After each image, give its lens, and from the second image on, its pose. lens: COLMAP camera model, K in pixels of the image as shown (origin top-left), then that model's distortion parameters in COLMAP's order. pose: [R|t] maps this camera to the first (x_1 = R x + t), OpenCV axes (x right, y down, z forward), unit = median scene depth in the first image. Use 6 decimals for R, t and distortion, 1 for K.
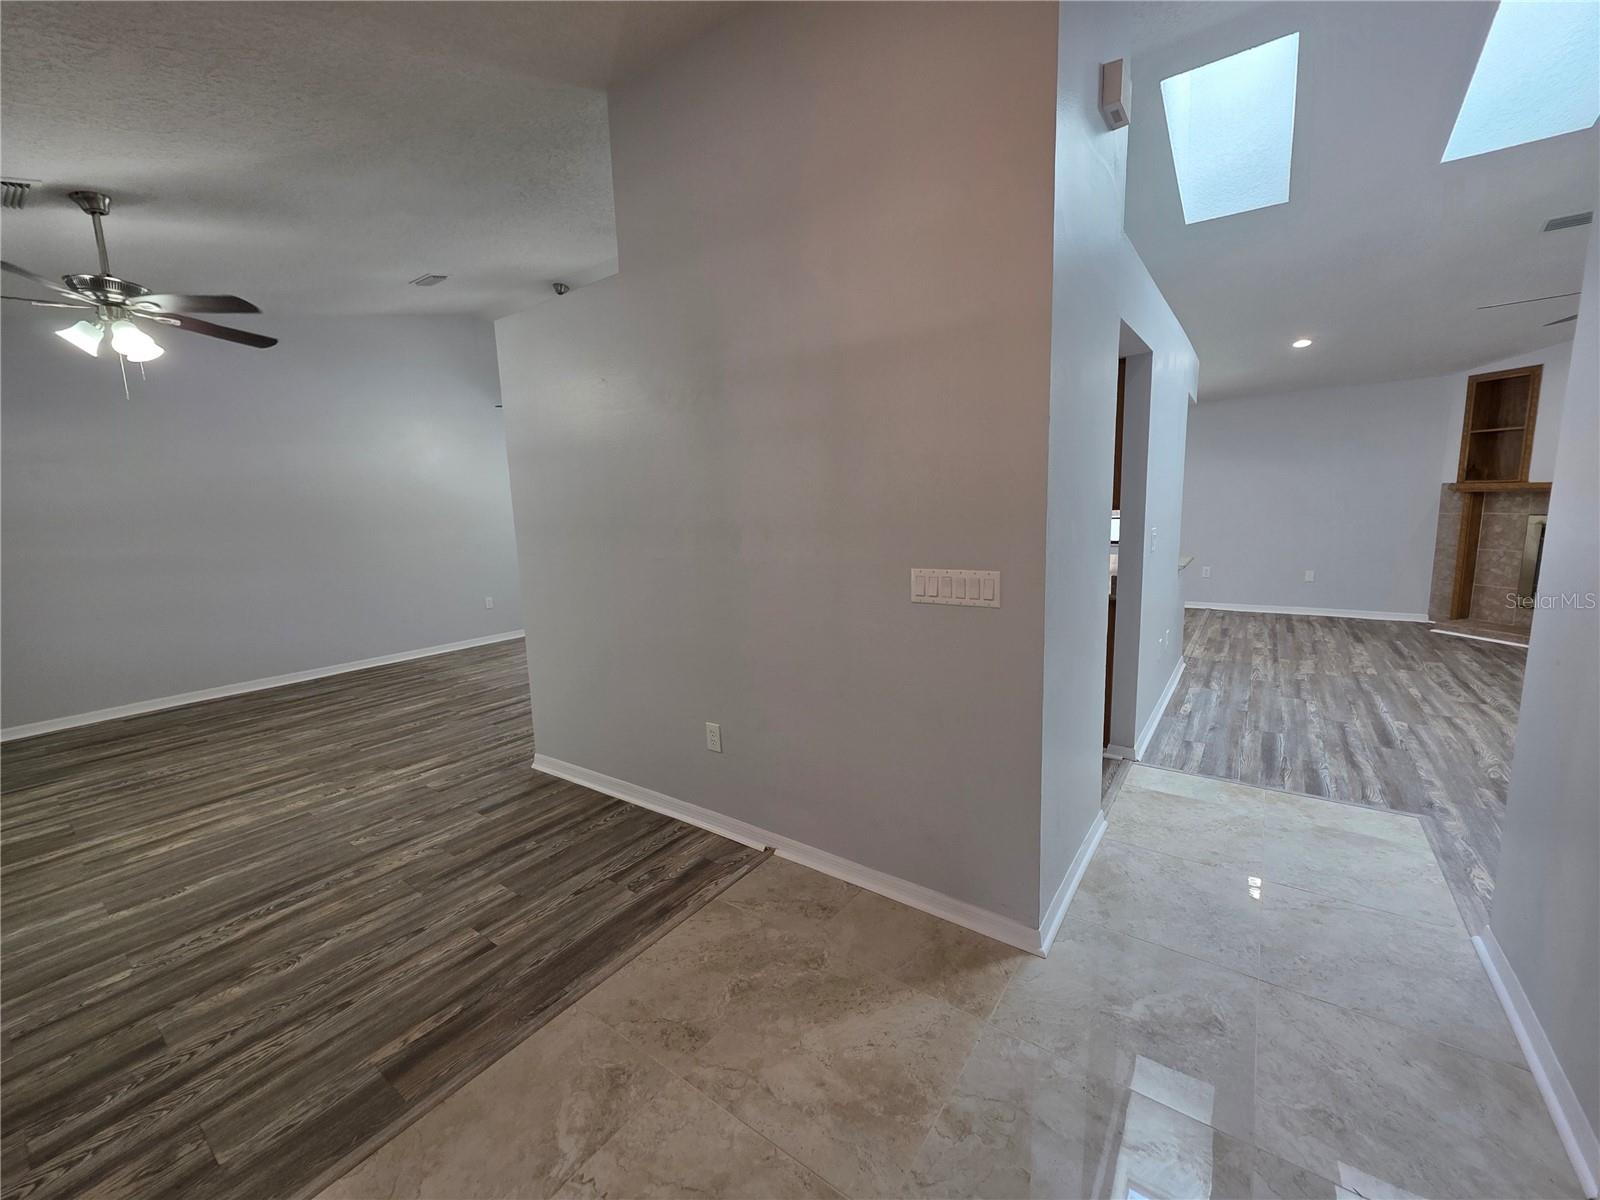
lens RADIAL K [[643.7, 0, 801.2], [0, 643.7, 597.4], [0, 0, 1]] dist [-0.000958, -0.000033]
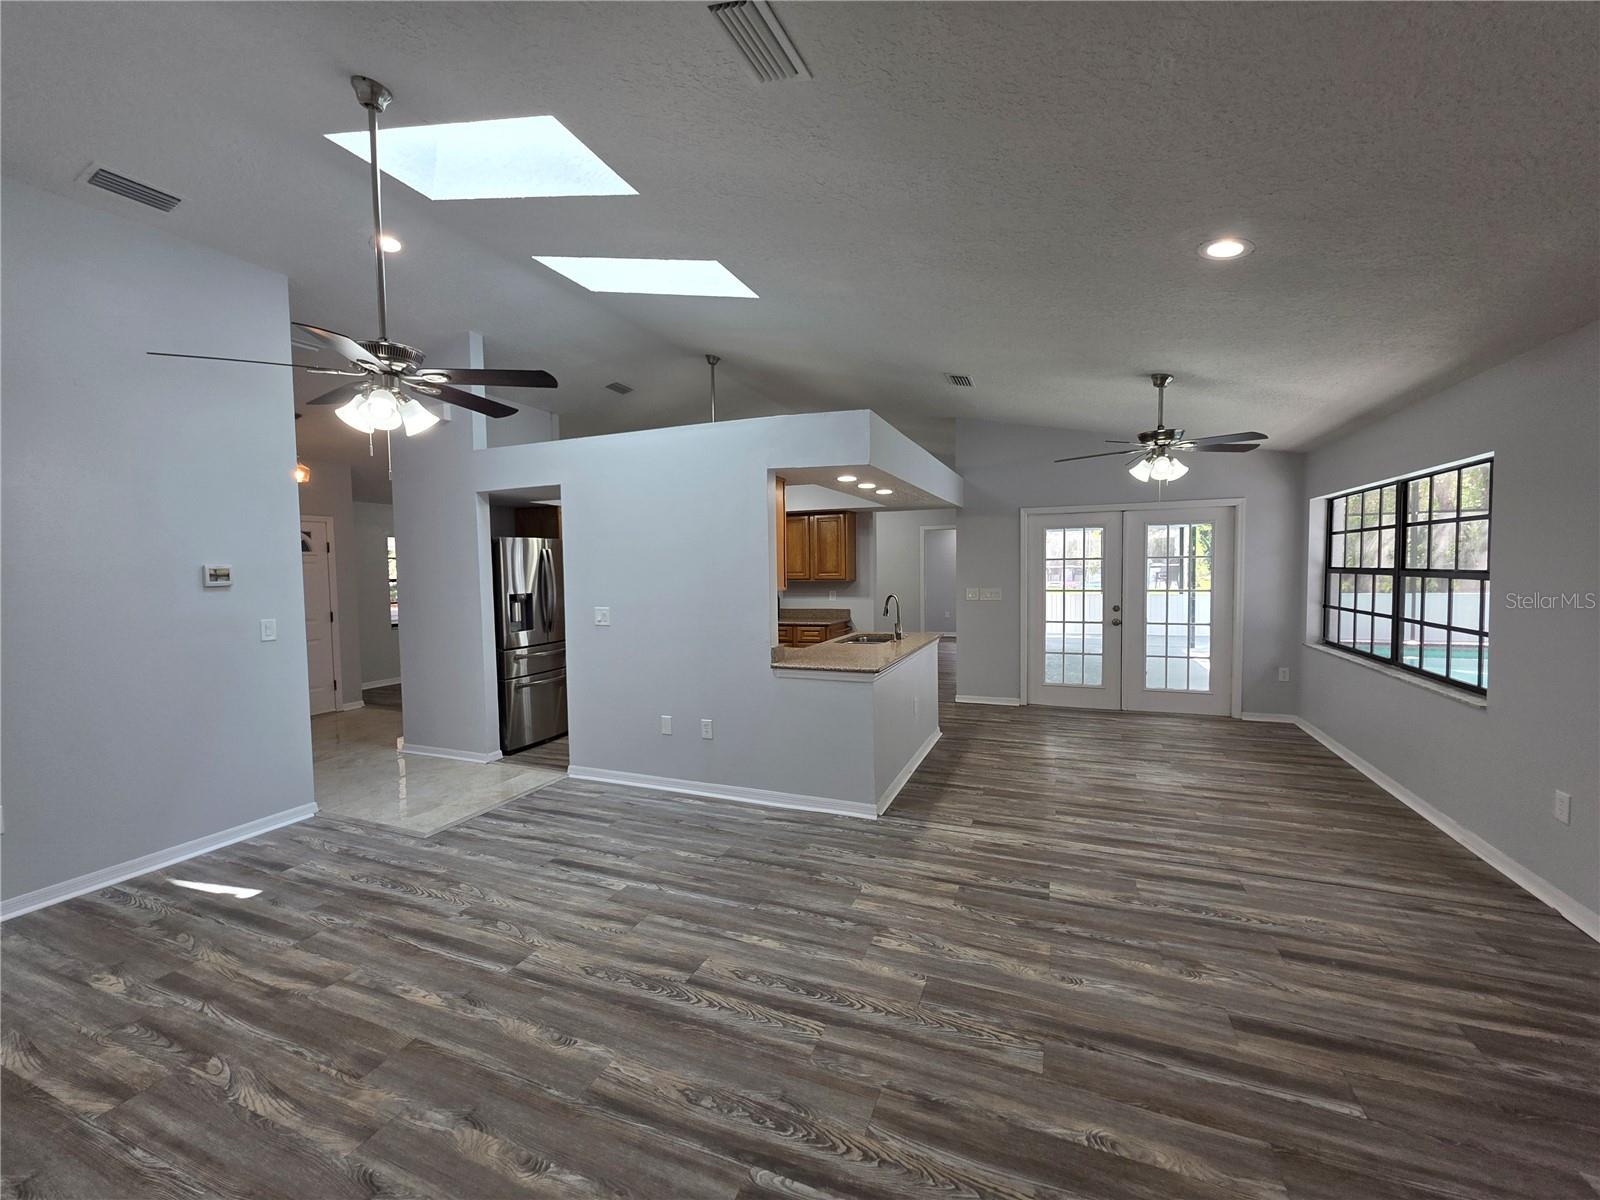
lens RADIAL K [[643.7, 0, 807.9], [0, 643.7, 597.3], [0, 0, 1]] dist [-0.000958, -0.000033]
pose [[0.244159, 0.081897, -0.966271, 1.826101], [-0.140156, 0.988946, 0.048404, -0.241779], [0.959554, 0.123610, 0.252938, 1.034387]]
